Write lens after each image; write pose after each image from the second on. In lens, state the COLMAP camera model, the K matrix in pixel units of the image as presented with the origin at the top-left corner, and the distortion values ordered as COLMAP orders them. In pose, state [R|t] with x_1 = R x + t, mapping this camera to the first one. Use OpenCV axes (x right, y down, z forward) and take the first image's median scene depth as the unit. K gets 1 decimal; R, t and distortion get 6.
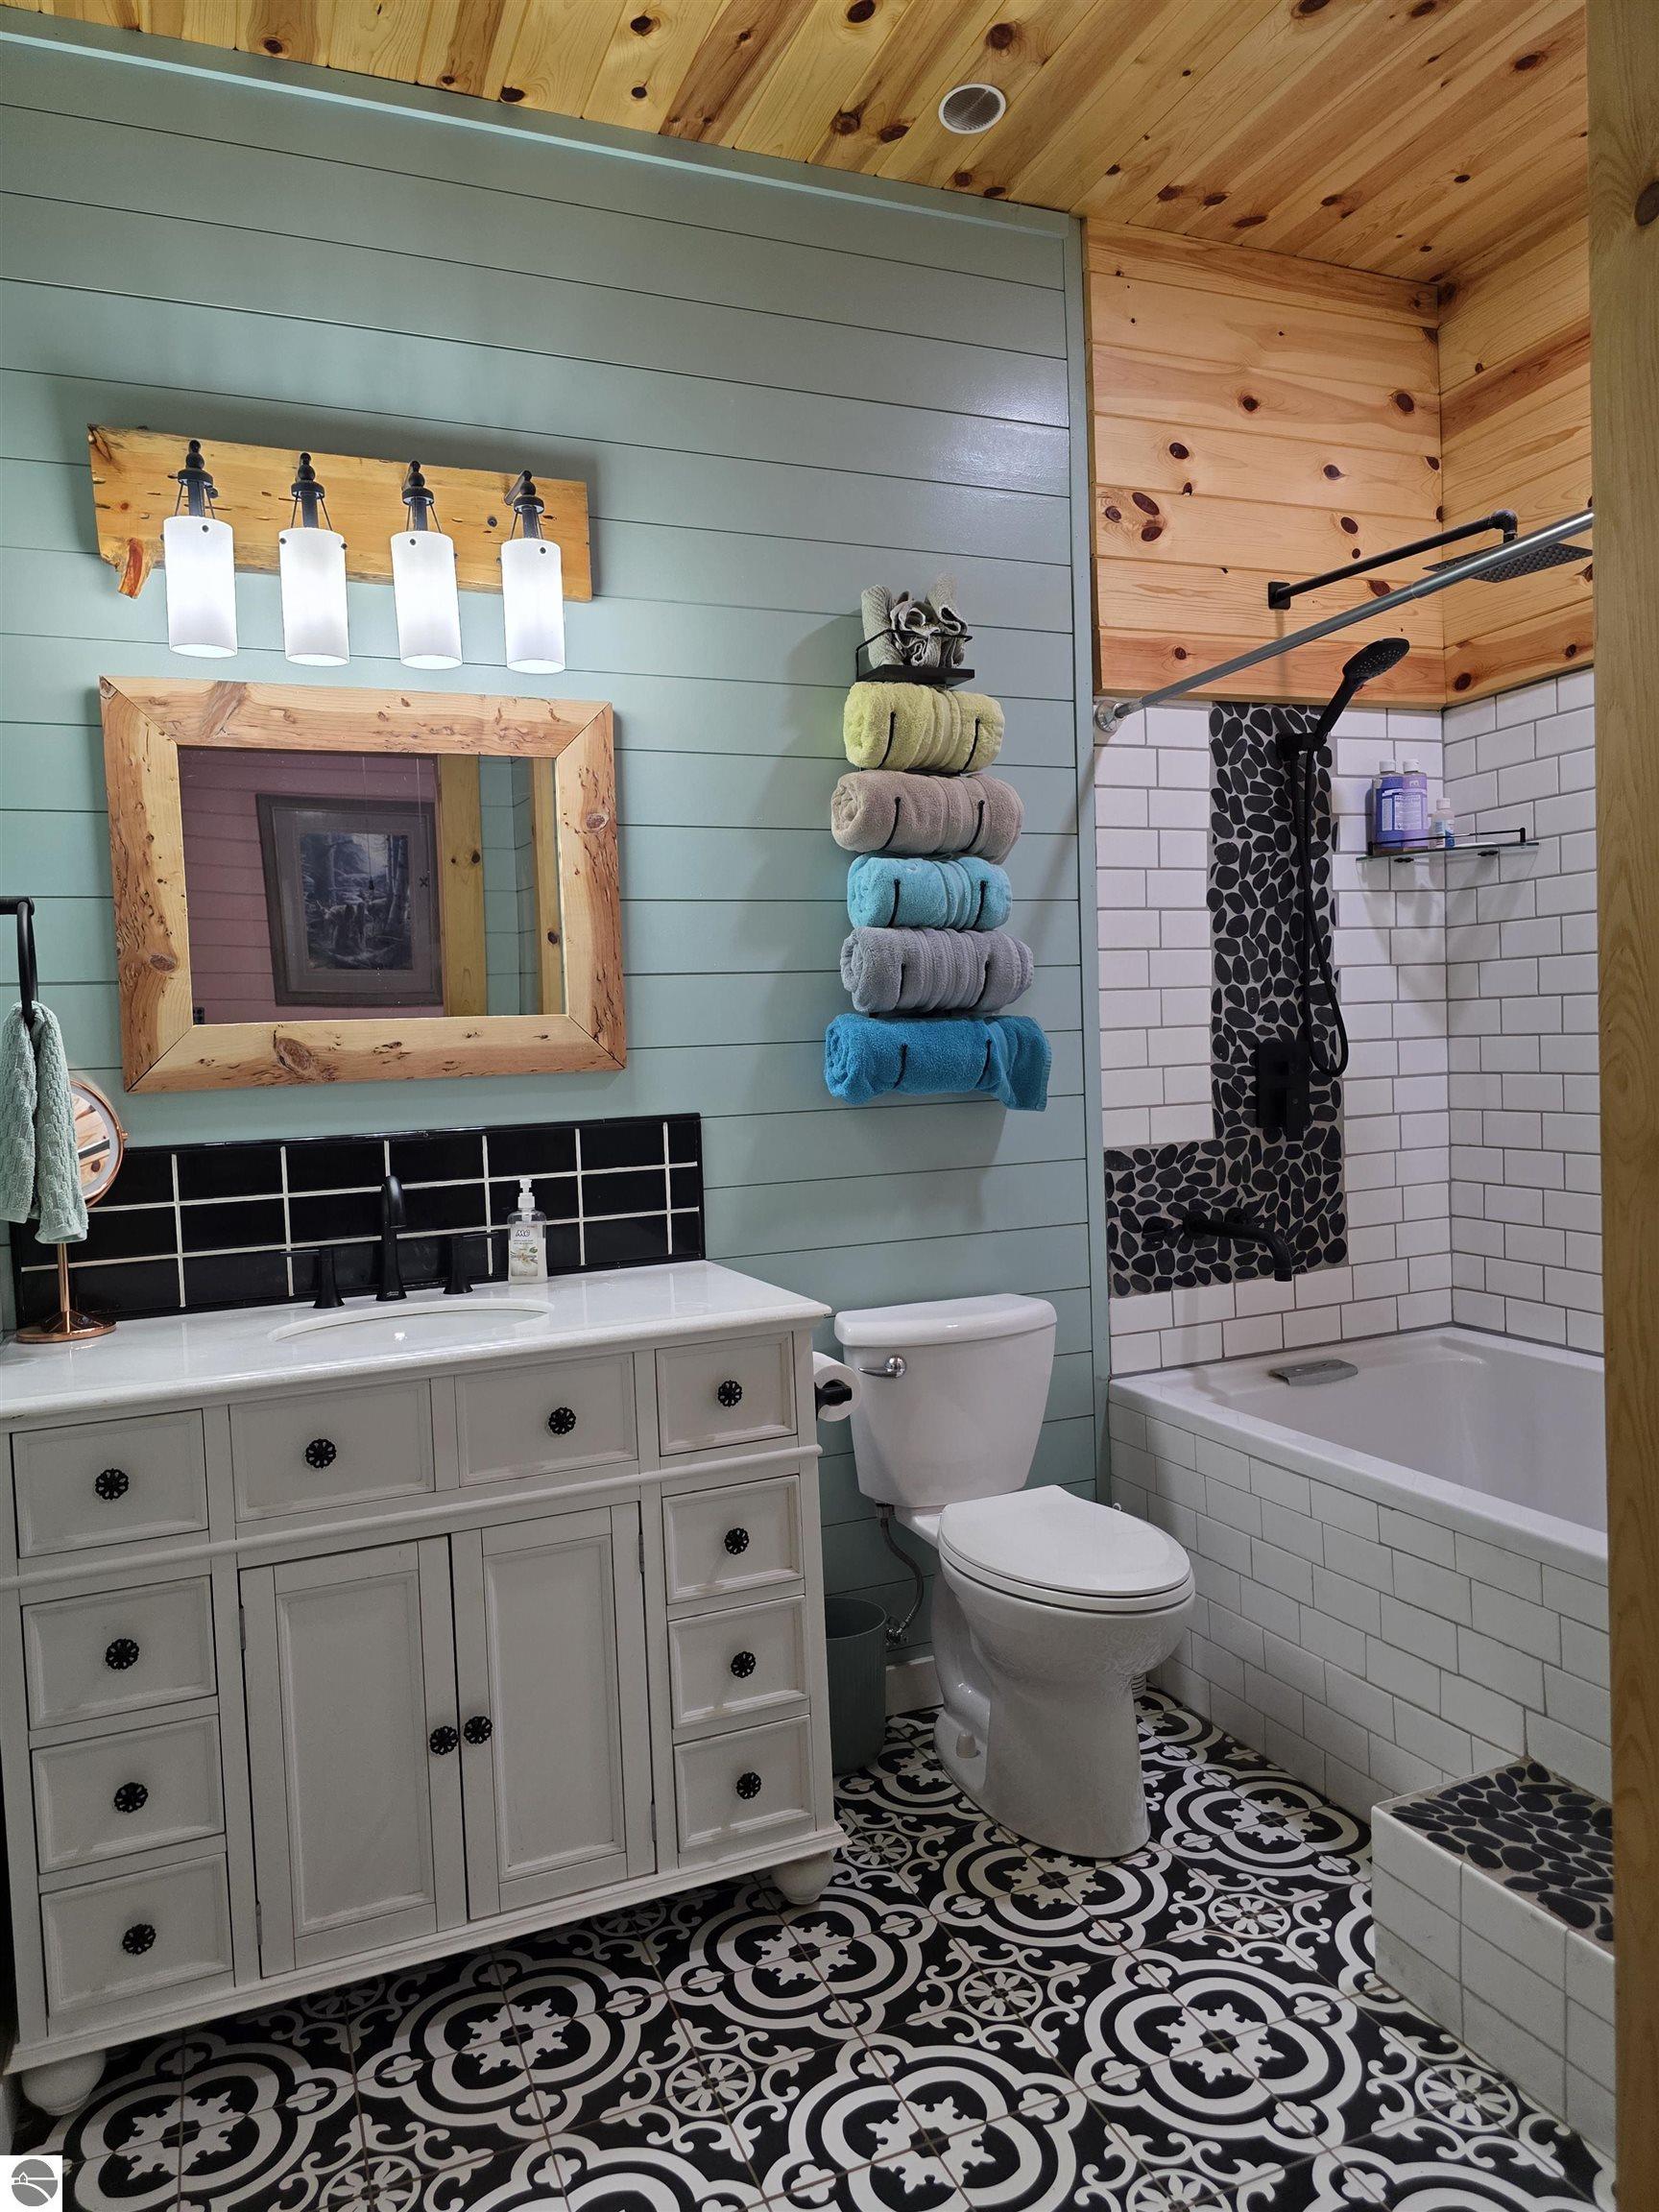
lens RADIAL K [[1519.3, 0, 843.6], [0, 1519.3, 1108.6], [0, 0, 1]] dist [0.063501, -0.060604]
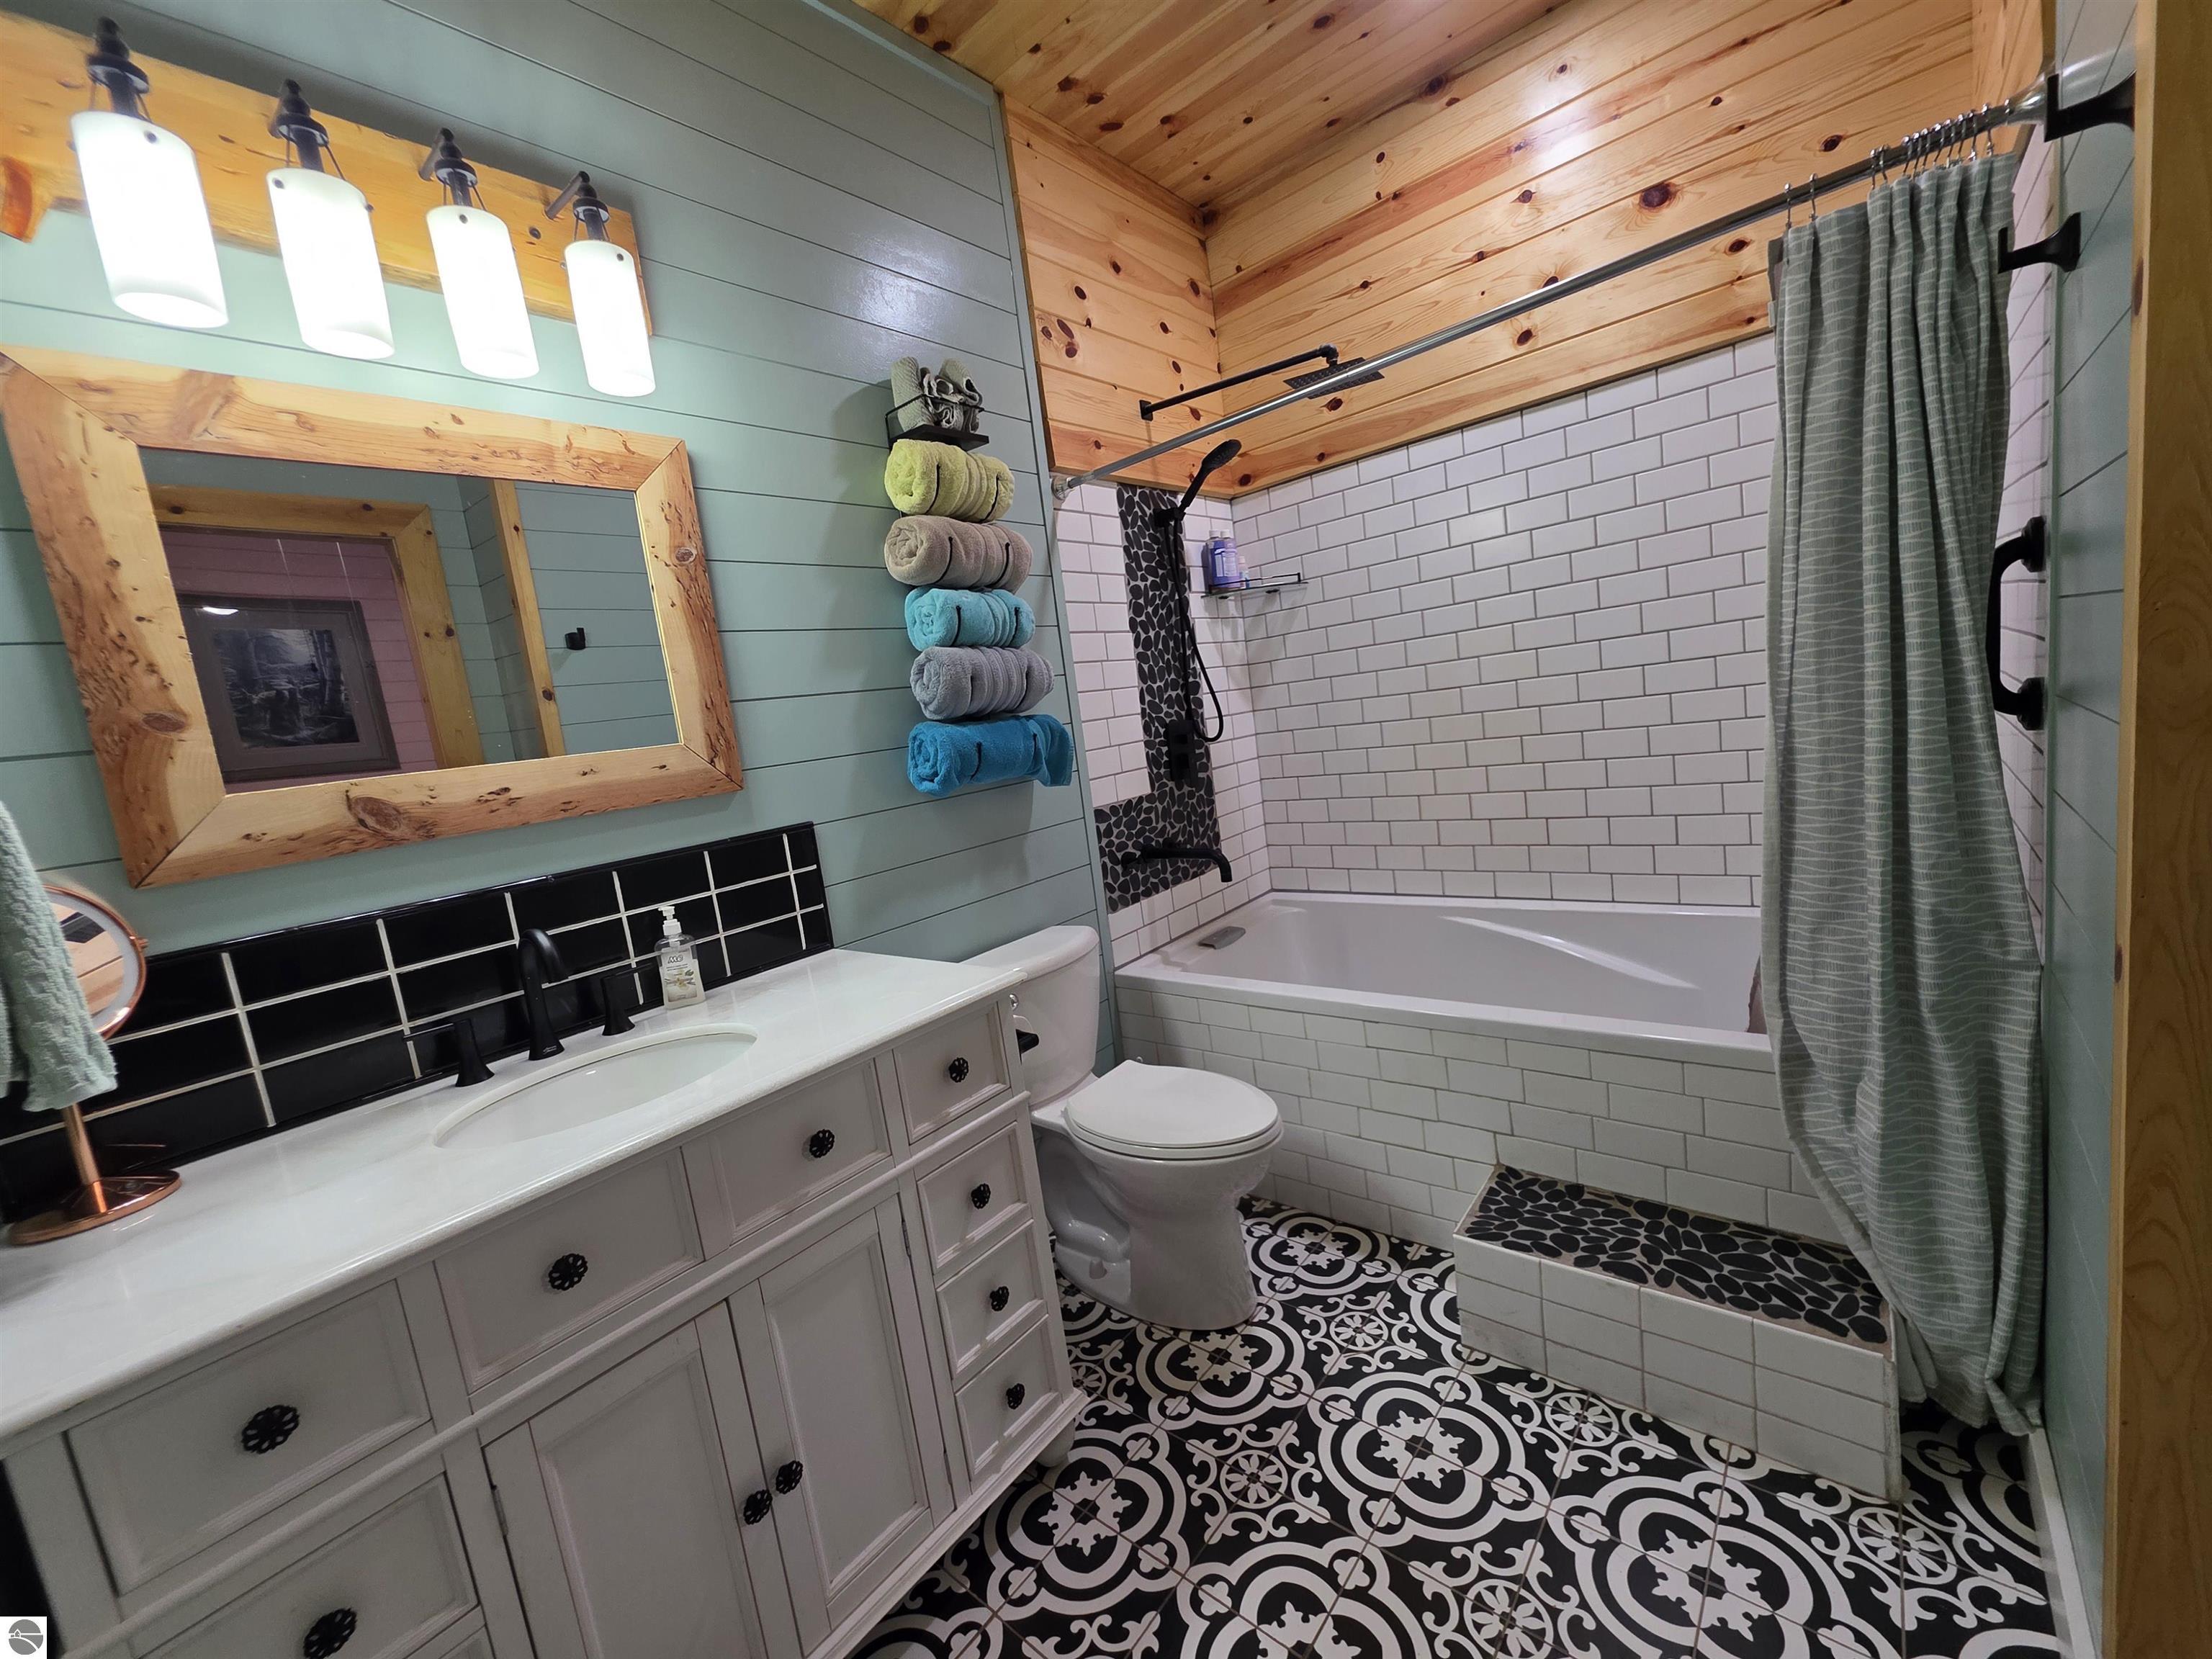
lens RADIAL K [[879.1, 0, 1110.4], [0, 879.1, 829.3], [0, 0, 1]] dist [0.003662, -0.001233]
pose [[0.886691, -0.138586, 0.441103, -0.187276], [0.118375, 0.990269, 0.073169, -0.012598], [-0.446951, -0.012663, 0.894469, 0.317528]]
